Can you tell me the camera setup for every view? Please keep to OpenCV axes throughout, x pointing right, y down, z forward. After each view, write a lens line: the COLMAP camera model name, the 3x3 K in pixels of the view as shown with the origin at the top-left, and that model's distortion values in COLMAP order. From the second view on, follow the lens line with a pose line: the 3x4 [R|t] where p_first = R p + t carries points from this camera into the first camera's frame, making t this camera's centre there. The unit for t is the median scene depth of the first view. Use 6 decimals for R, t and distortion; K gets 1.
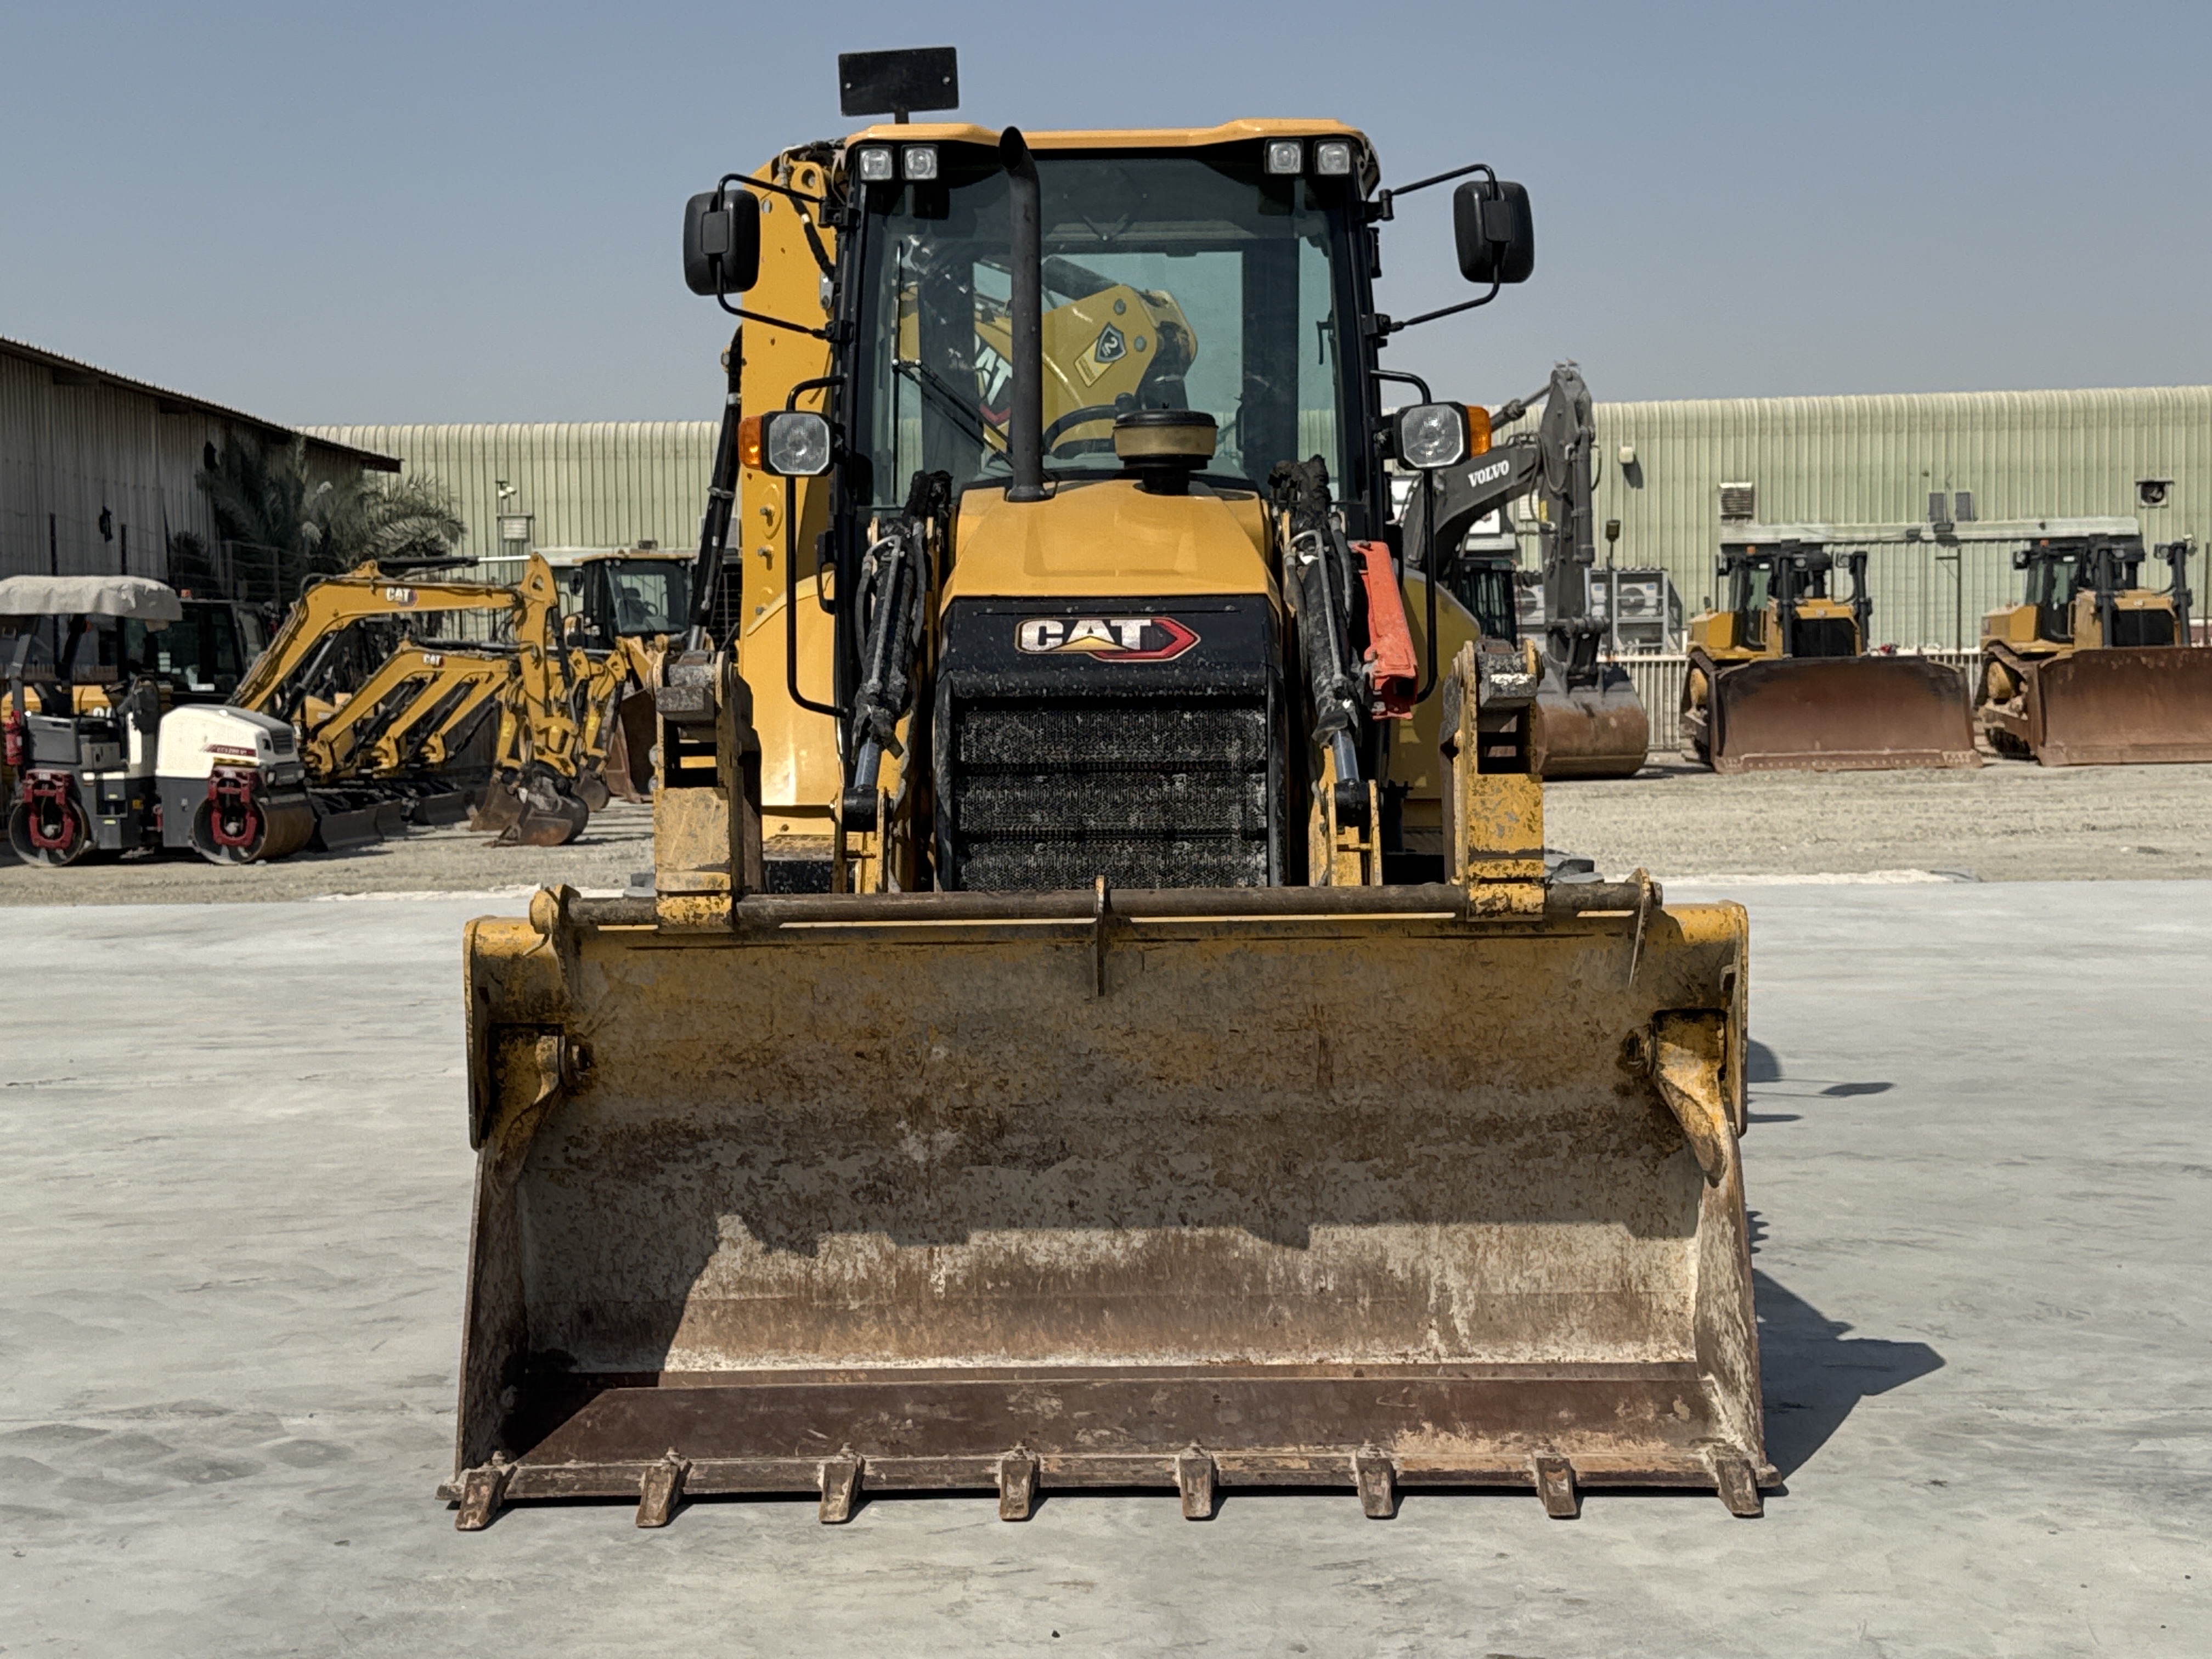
lens RADIAL K [[3041.4, 0, 1106.0], [0, 3041.4, 829.5], [0, 0, 1]] dist [0.131113, -0.031855]
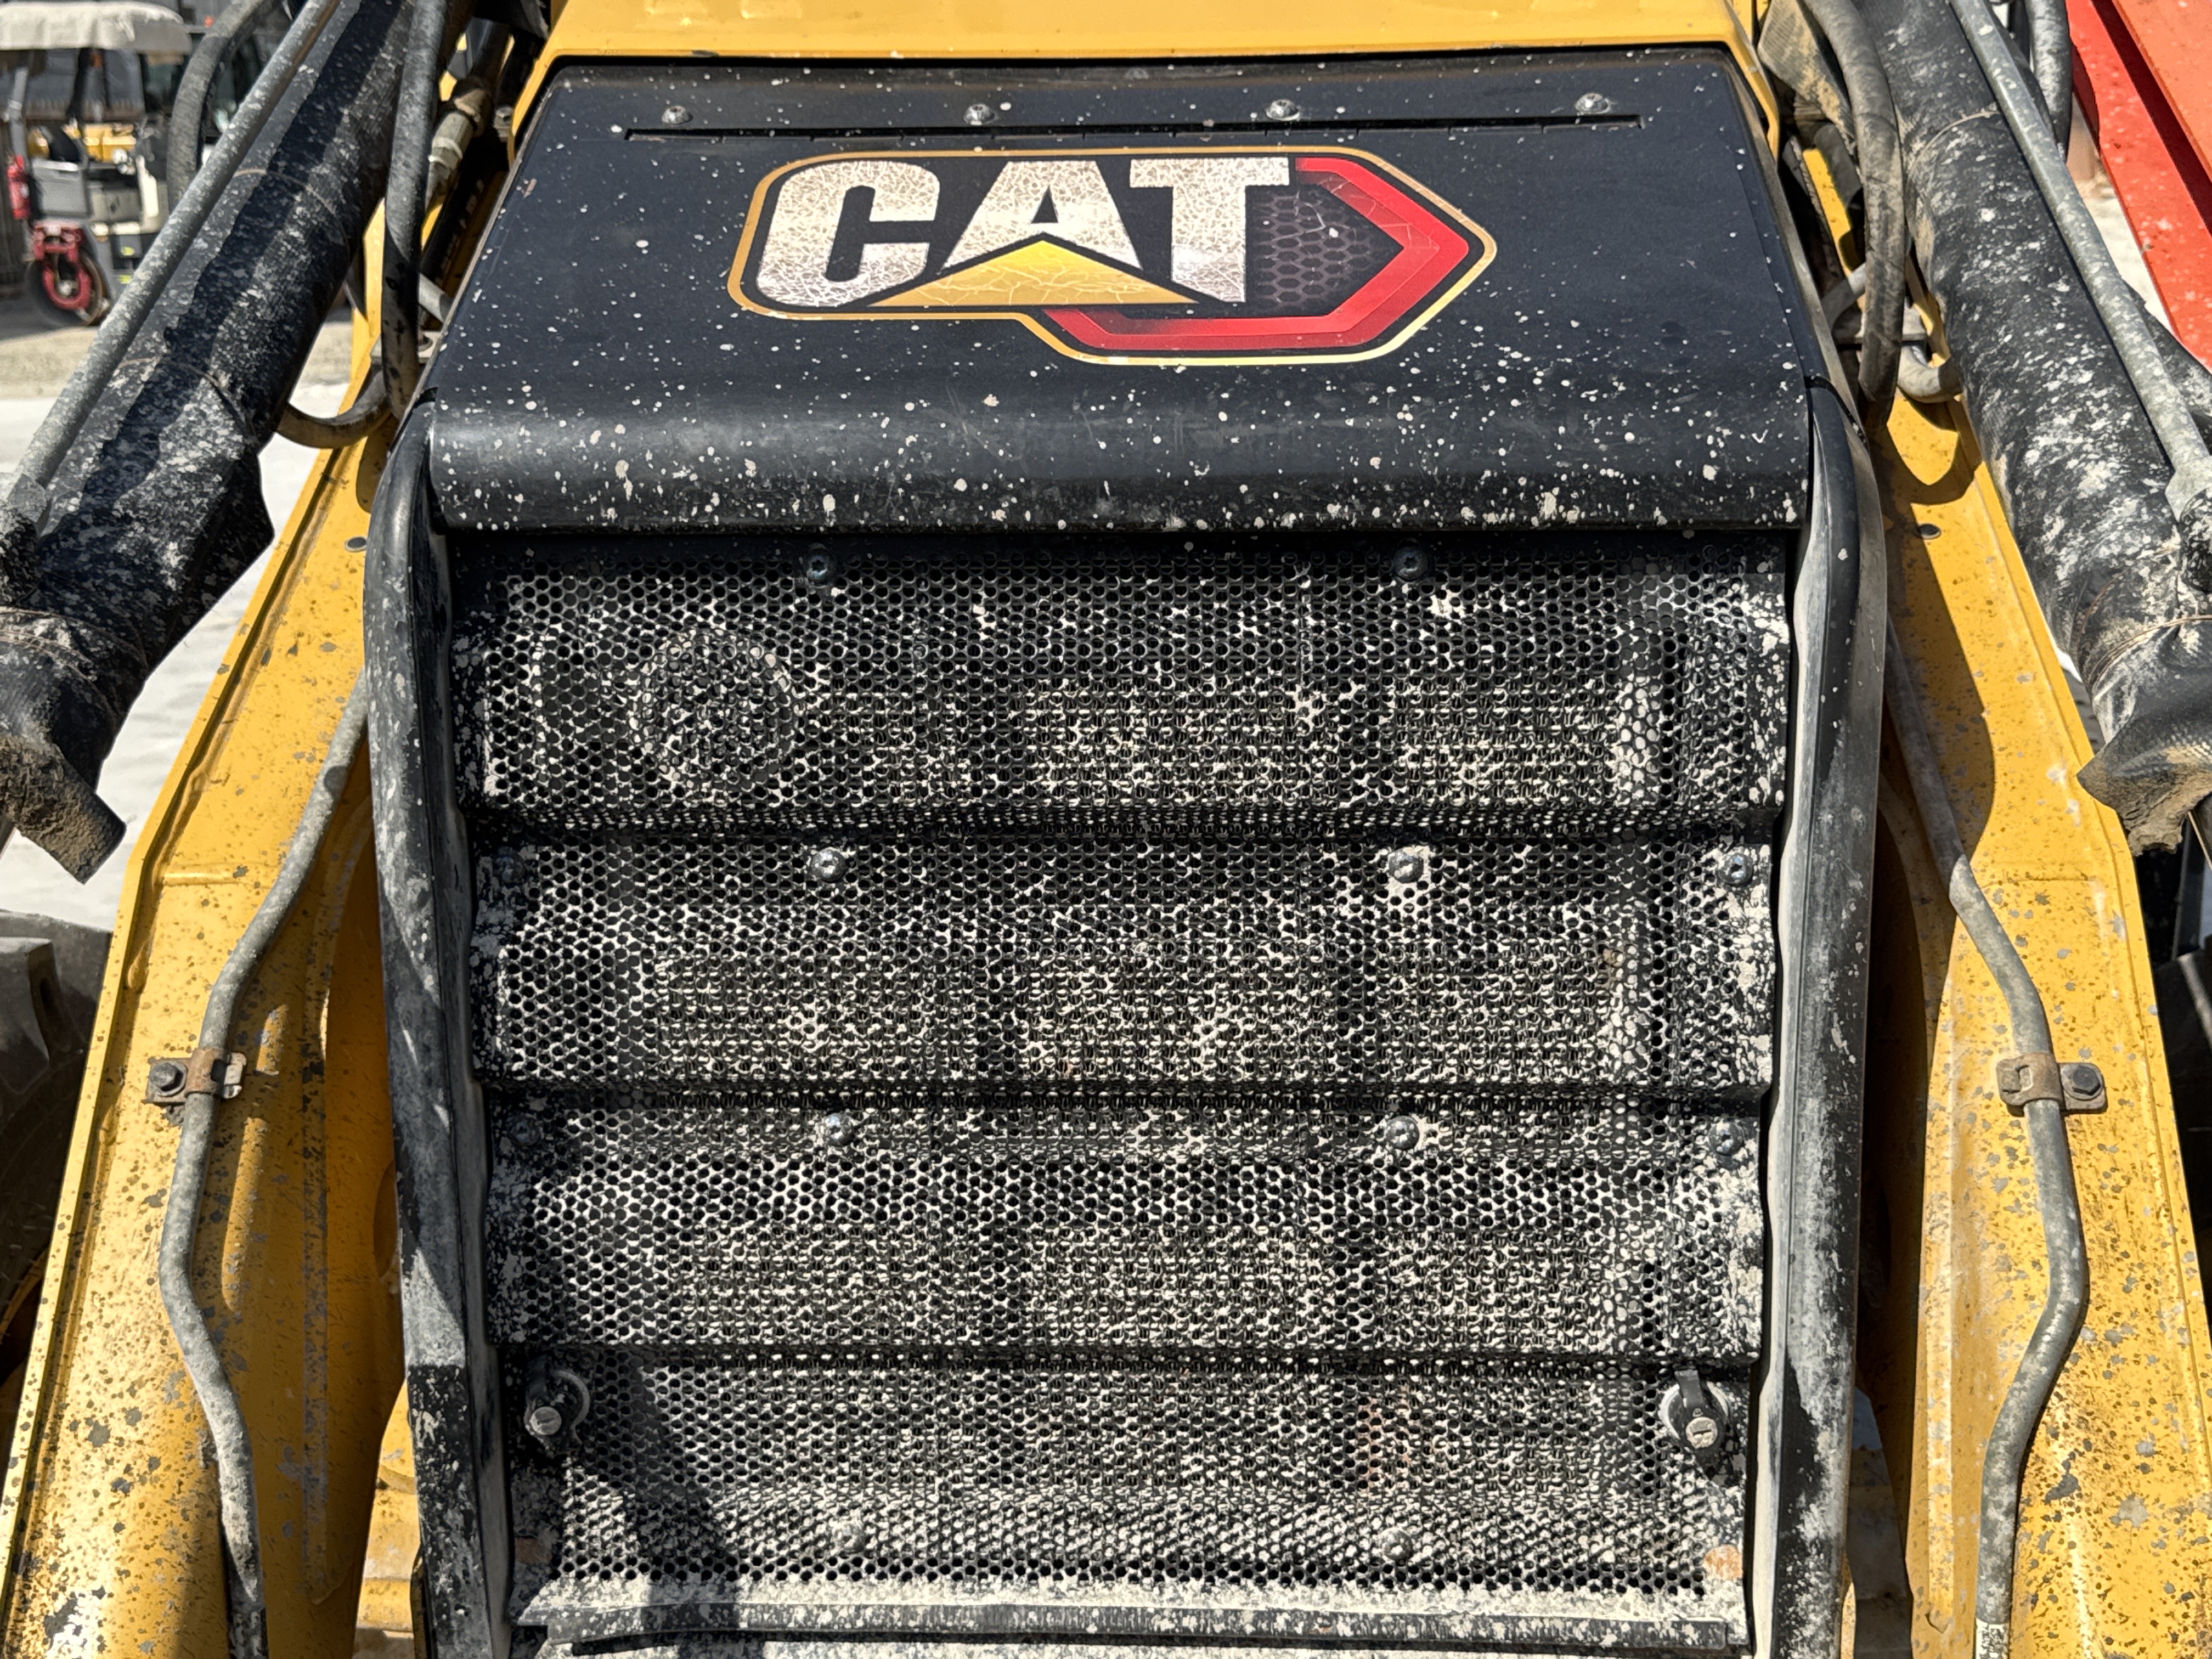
lens RADIAL K [[2611.6, 0, 1106.0], [0, 2611.6, 829.5], [0, 0, 1]] dist [0.126117, -0.278168]
pose [[0.999330, 0.008956, -0.035492, 0.007835], [-0.000969, 0.975740, 0.218930, -0.062828], [0.036592, -0.218749, 0.975095, 0.778399]]
